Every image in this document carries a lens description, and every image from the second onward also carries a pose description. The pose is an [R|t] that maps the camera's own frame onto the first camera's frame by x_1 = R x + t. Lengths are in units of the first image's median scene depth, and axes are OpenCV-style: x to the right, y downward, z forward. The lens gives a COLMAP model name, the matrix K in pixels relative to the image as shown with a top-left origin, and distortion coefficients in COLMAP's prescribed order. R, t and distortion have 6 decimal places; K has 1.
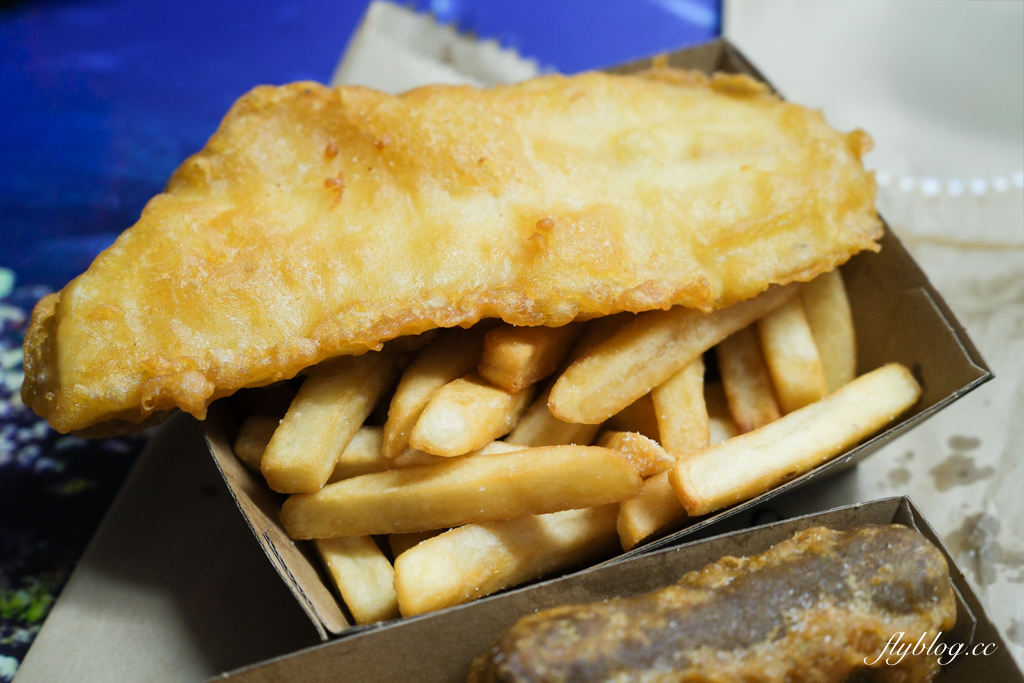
lens RADIAL K [[1796.5, 0, 512.0], [0, 1796.5, 341.5], [0, 0, 1]] dist [-0.031634, -0.203654]
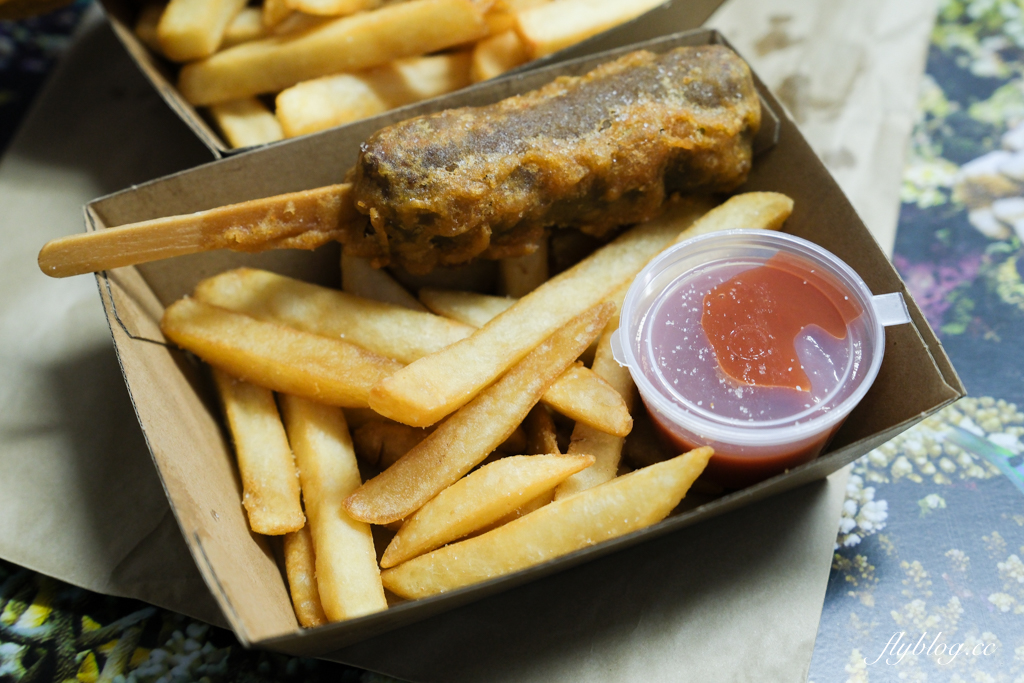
lens RADIAL K [[1796.5, 0, 512.0], [0, 1796.5, 341.5], [0, 0, 1]] dist [-0.031634, -0.203654]
pose [[0.997600, -0.064087, 0.026218, 0.047618], [0.063011, 0.997211, 0.039999, 0.249816], [-0.028708, -0.038251, 0.998856, -0.174480]]
